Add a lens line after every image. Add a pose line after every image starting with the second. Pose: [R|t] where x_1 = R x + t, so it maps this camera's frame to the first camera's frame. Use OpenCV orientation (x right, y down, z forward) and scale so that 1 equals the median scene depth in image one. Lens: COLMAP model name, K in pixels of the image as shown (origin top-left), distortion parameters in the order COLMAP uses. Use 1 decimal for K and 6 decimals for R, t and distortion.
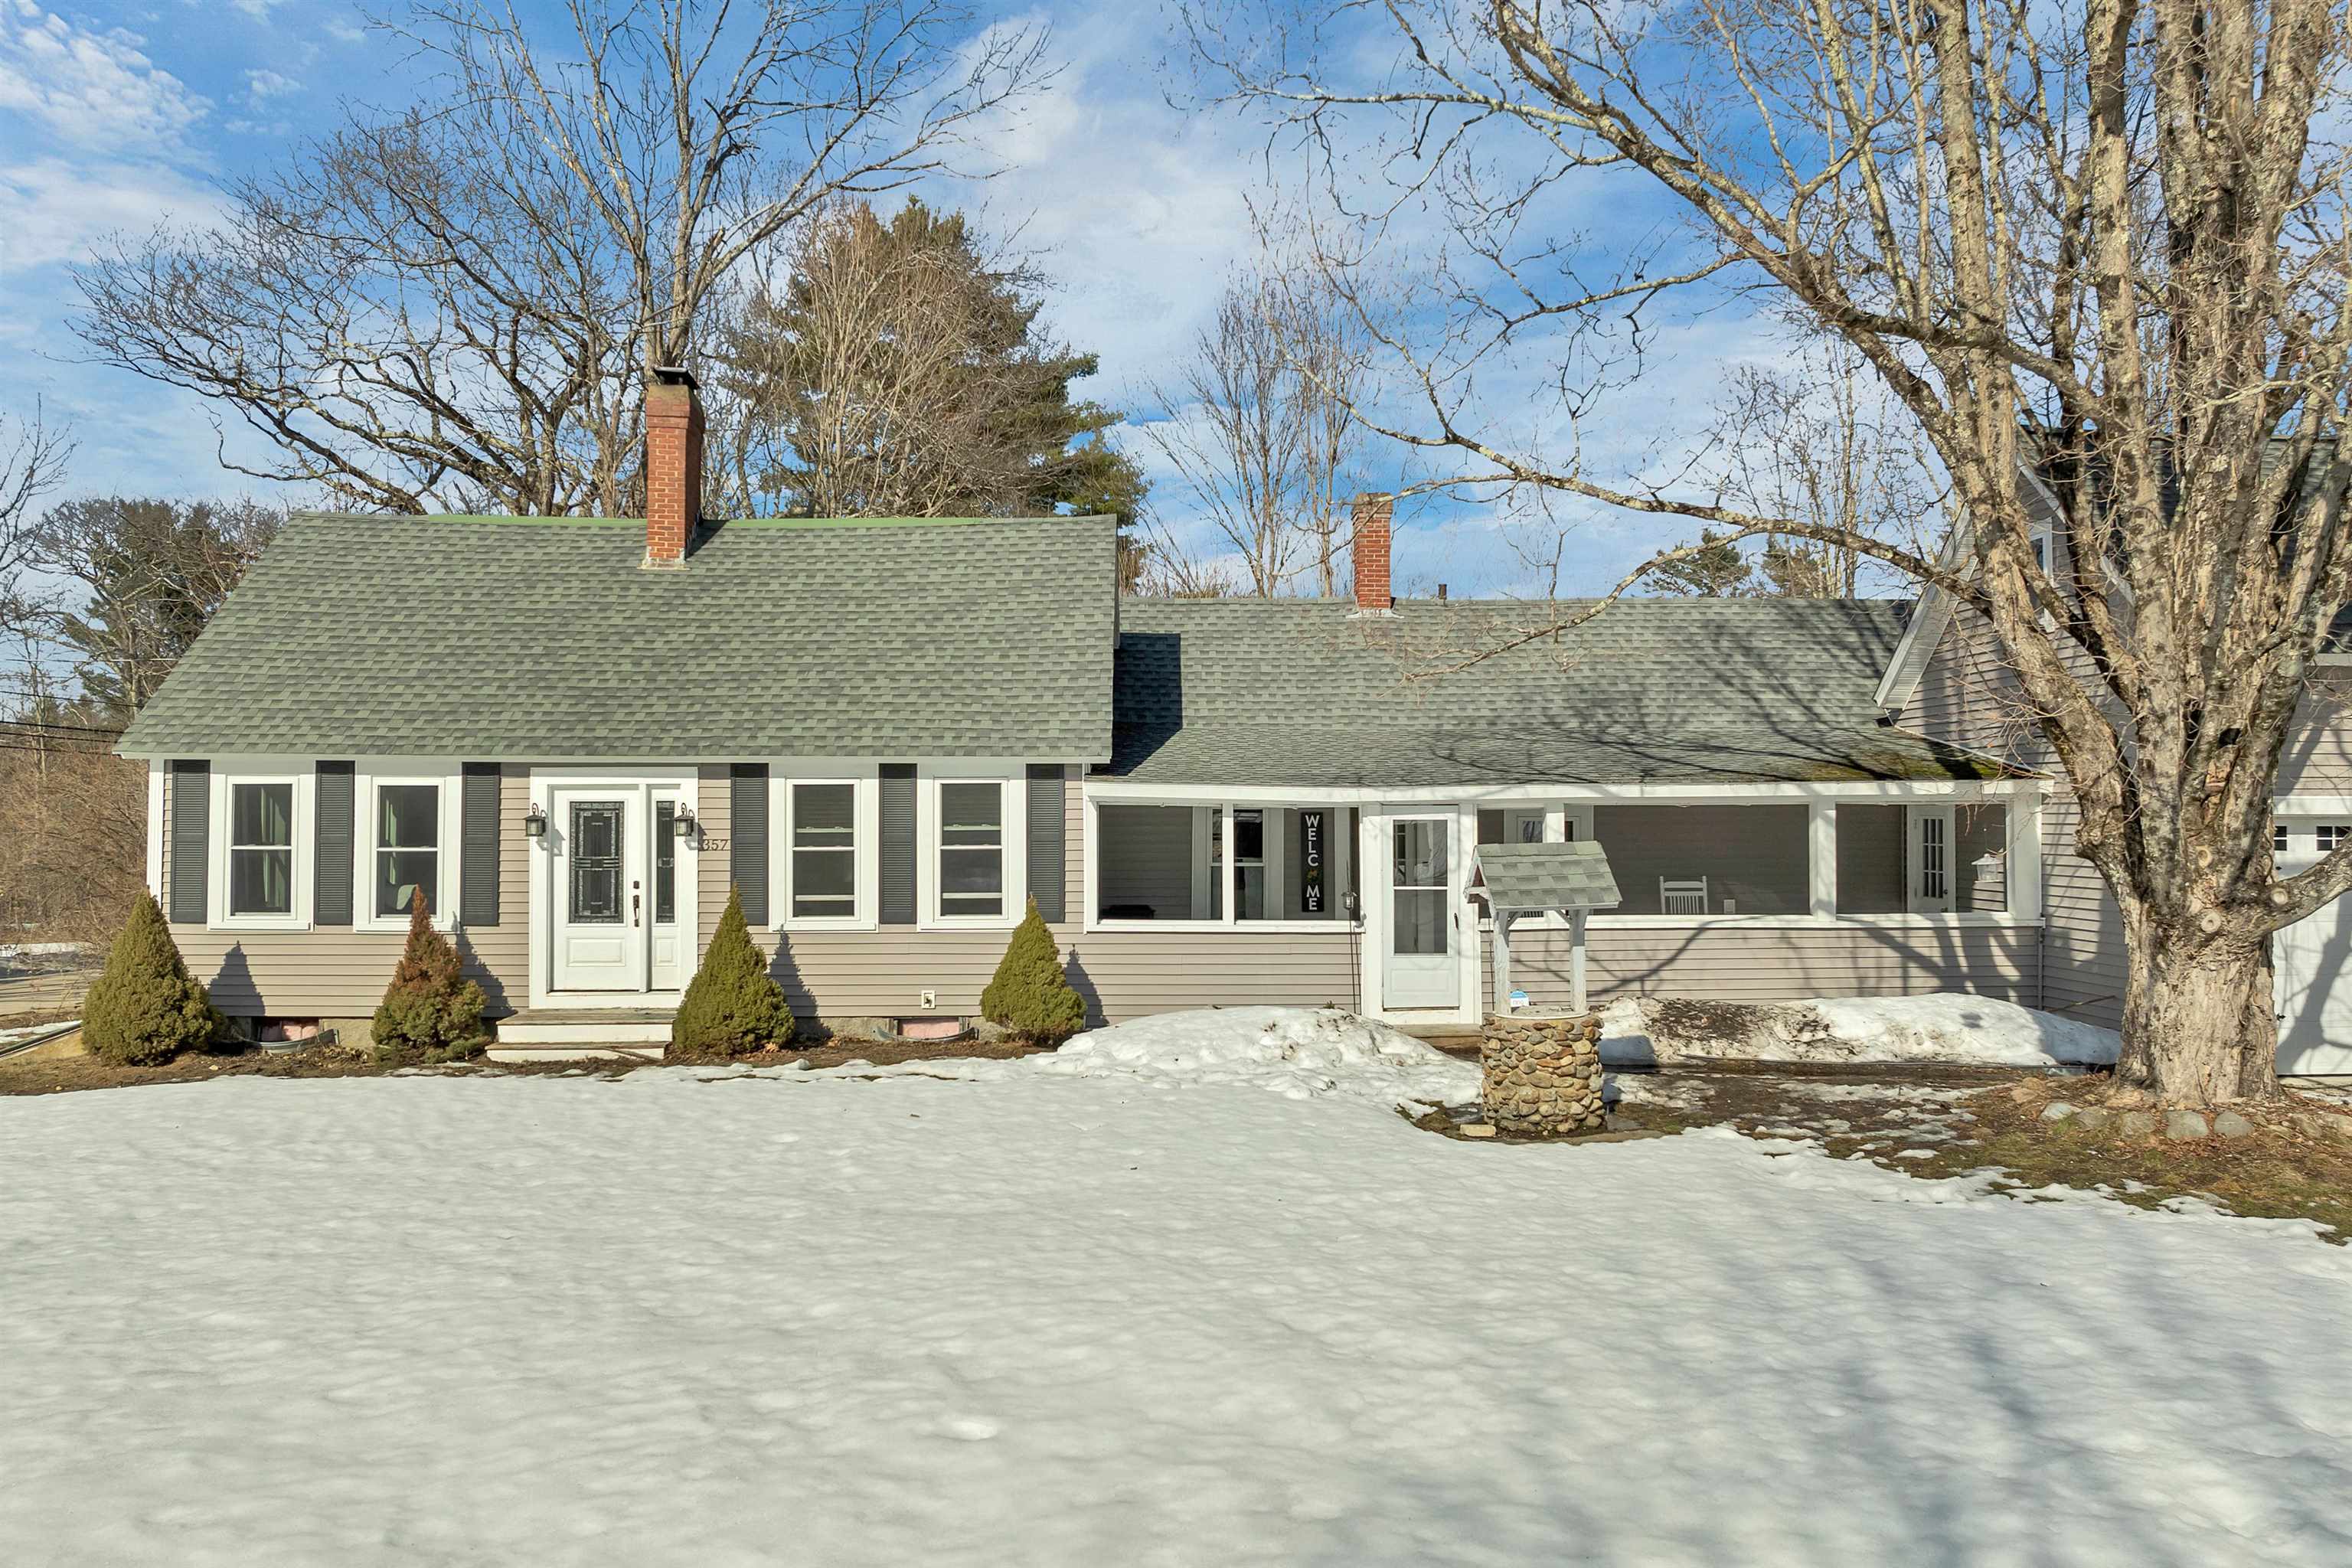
lens RADIAL K [[1680.3, 0, 1178.3], [0, 1680.3, 779.7], [0, 0, 1]] dist [-0.048479, -0.005239]
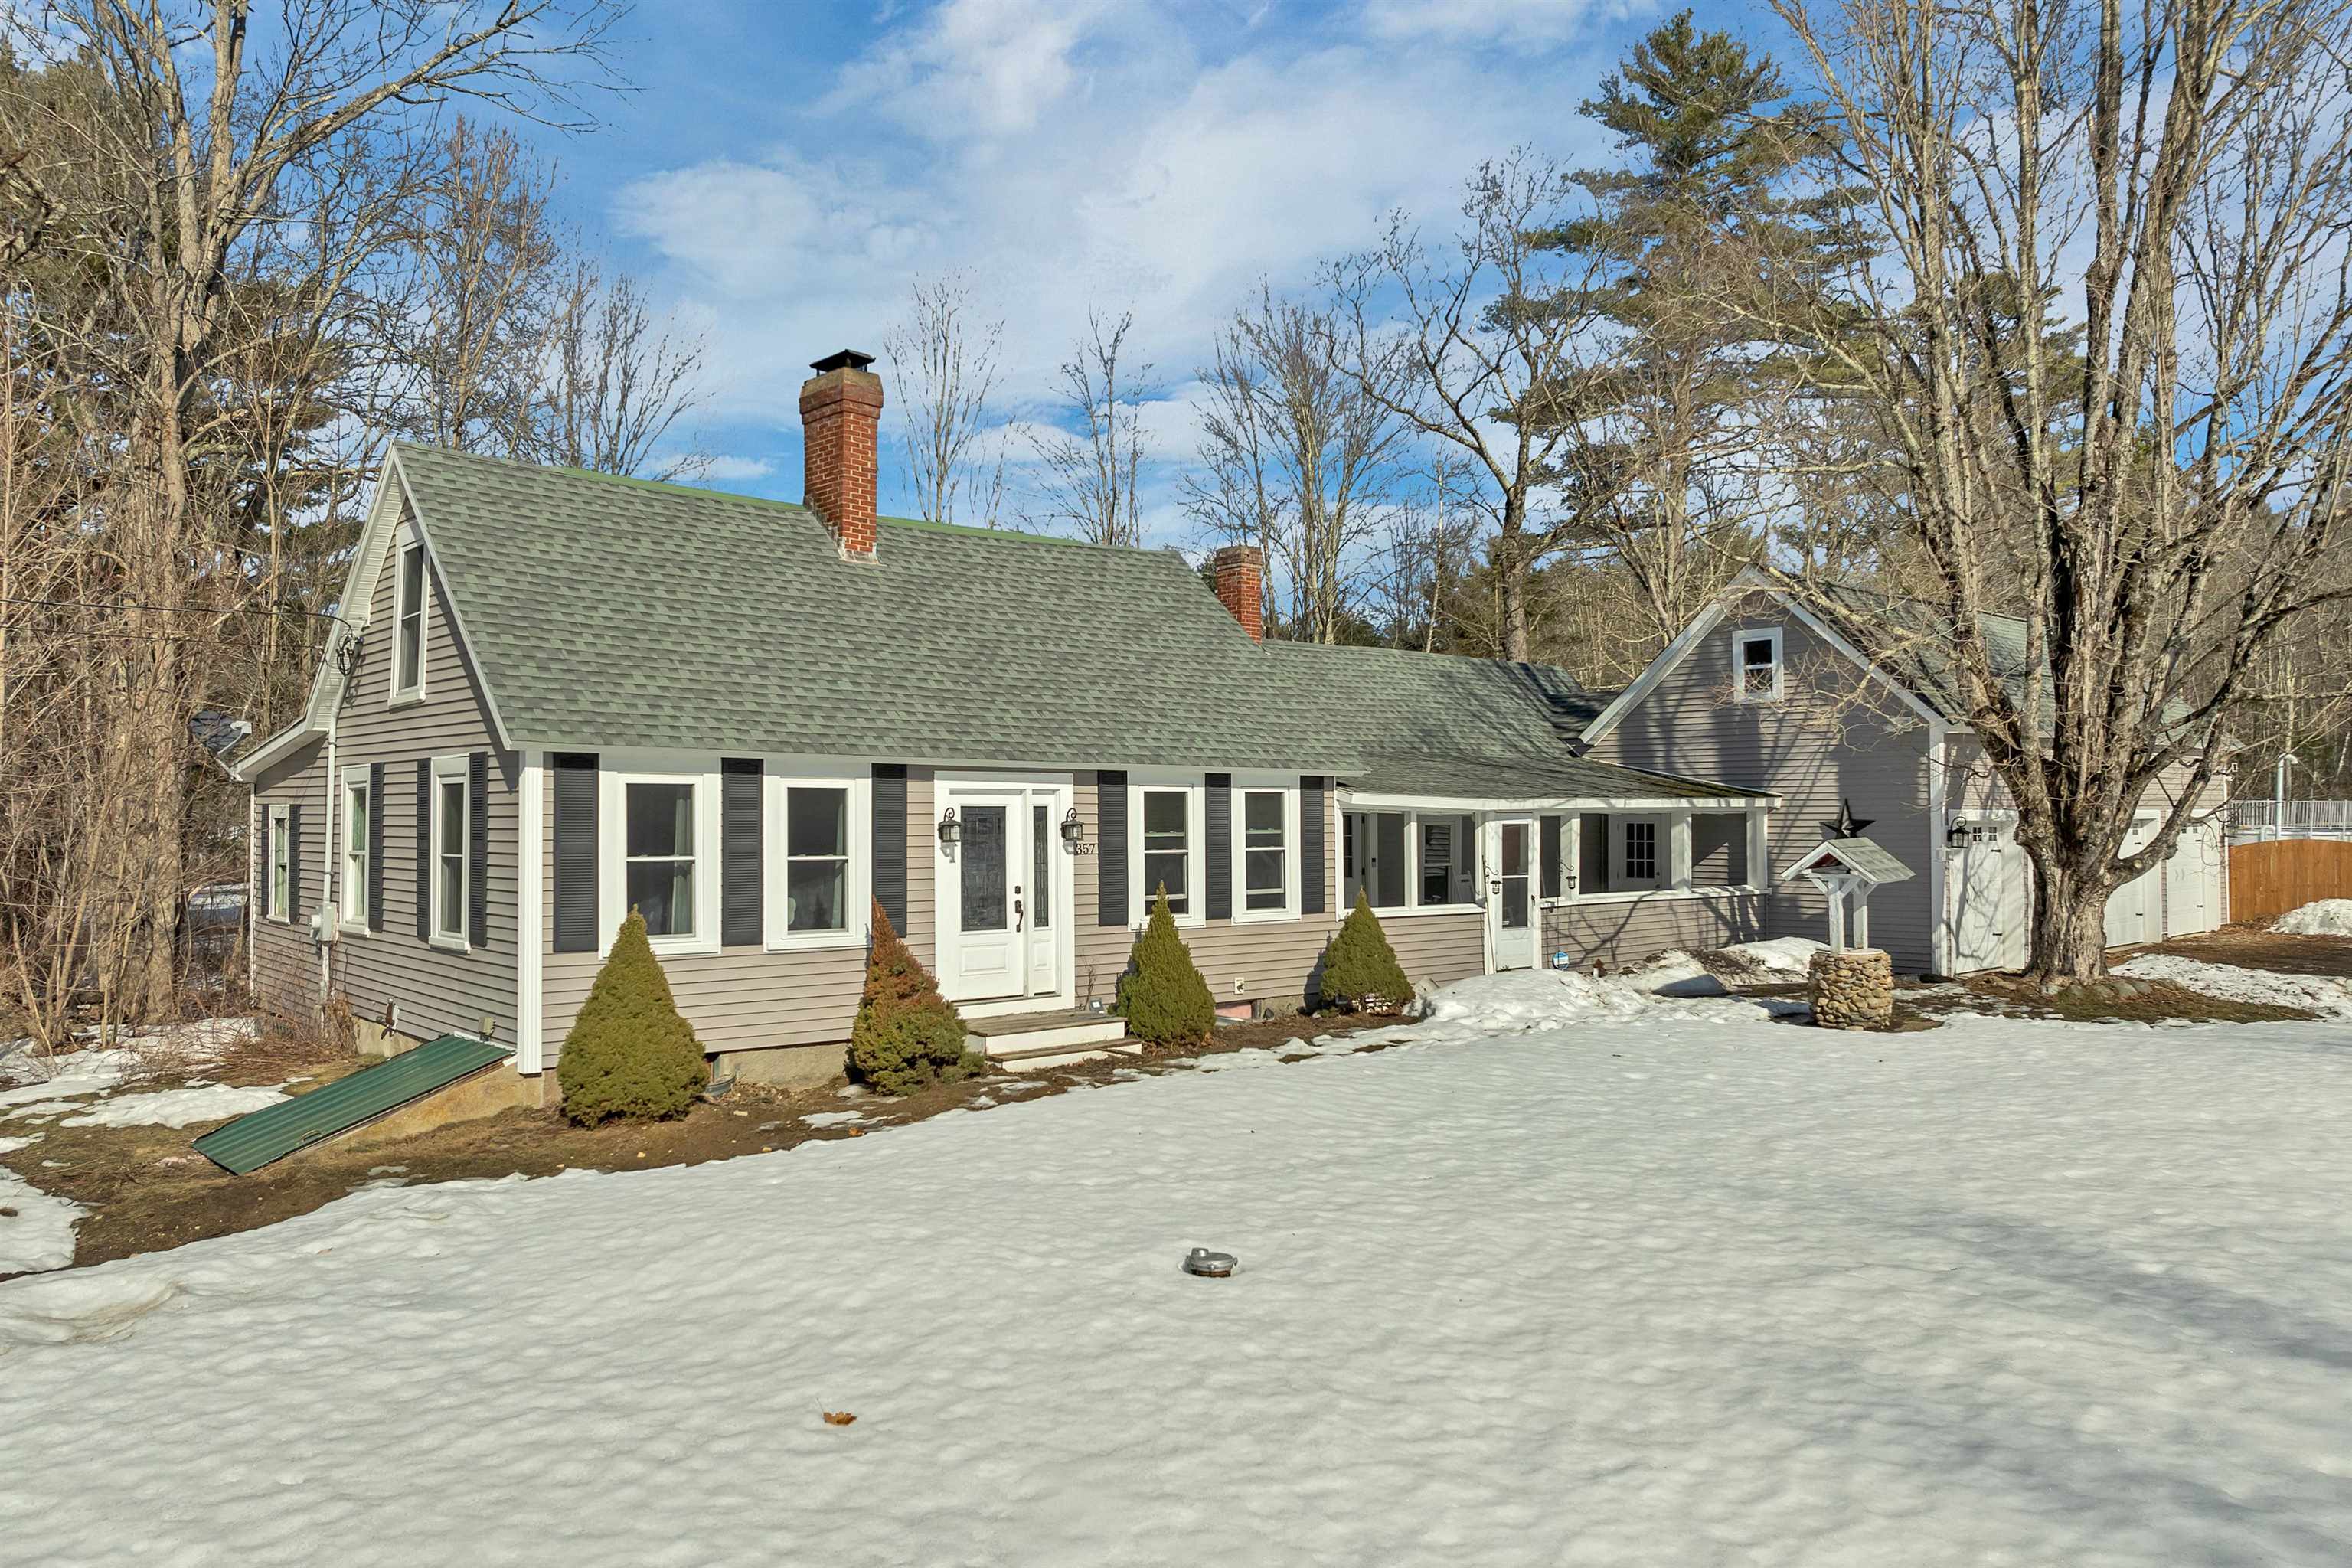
lens RADIAL K [[1680.3, 0, 1174.4], [0, 1680.3, 775.2], [0, 0, 1]] dist [-0.048479, -0.005239]
pose [[0.770429, 0.017499, 0.637285, -0.895530], [-0.015540, 0.999842, -0.008668, 0.001400], [-0.637336, -0.003225, 0.770579, 0.166307]]
